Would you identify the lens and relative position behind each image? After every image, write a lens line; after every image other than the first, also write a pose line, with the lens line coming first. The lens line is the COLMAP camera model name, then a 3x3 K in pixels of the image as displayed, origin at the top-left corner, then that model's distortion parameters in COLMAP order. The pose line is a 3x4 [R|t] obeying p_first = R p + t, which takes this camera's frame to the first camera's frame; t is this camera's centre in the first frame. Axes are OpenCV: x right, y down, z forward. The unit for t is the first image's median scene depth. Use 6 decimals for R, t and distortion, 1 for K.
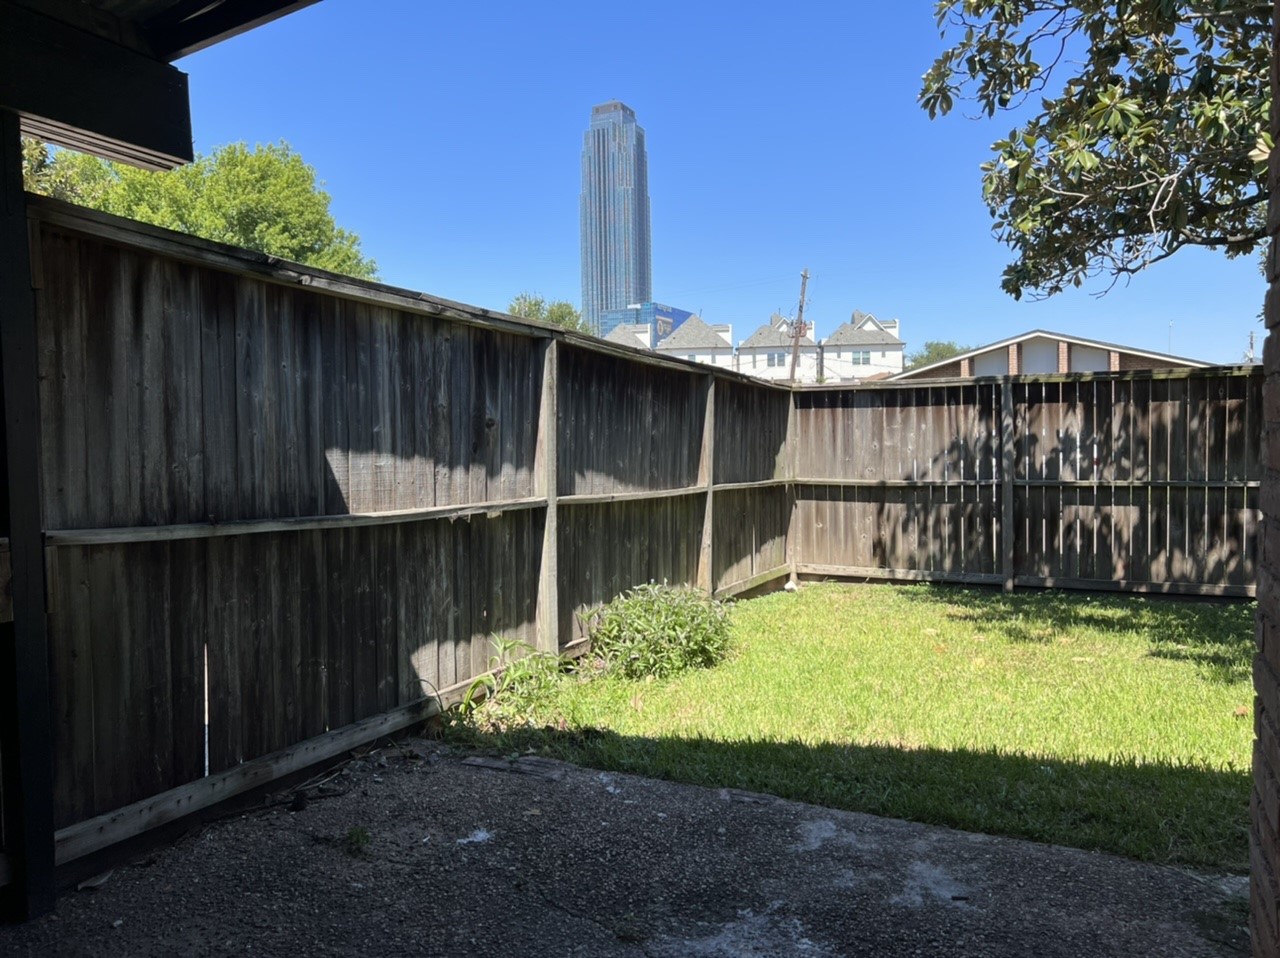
lens RADIAL K [[962.9, 0, 636.0], [0, 962.9, 479.2], [0, 0, 1]] dist [0.076809, -0.094971]
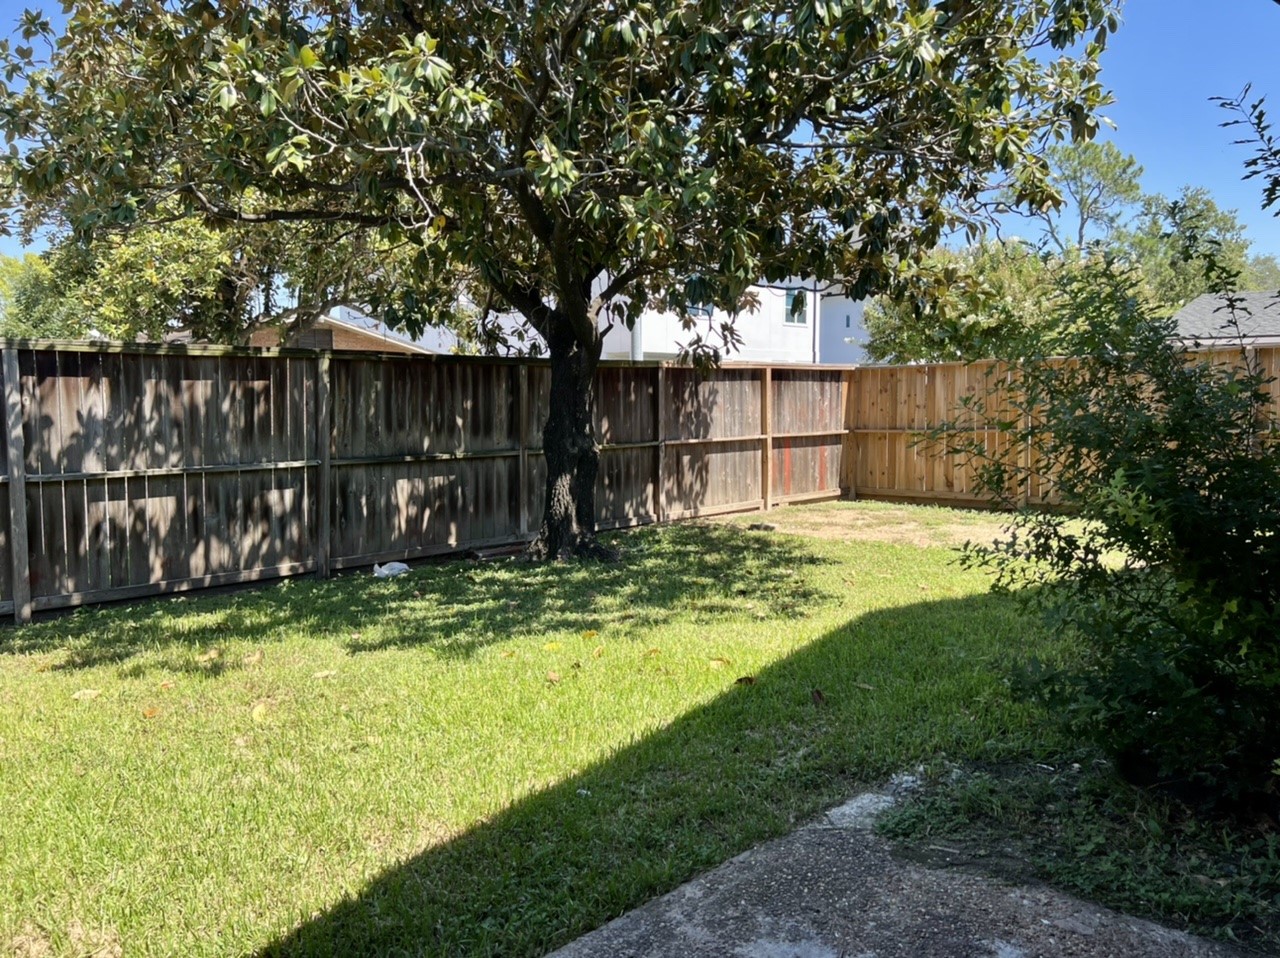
lens RADIAL K [[962.9, 0, 636.0], [0, 962.9, 479.2], [0, 0, 1]] dist [0.076809, -0.094971]
pose [[0.335491, -0.065406, 0.939770, -0.183327], [0.040934, 0.997657, 0.054822, -0.019518], [-0.941154, 0.020076, 0.337382, 0.298533]]
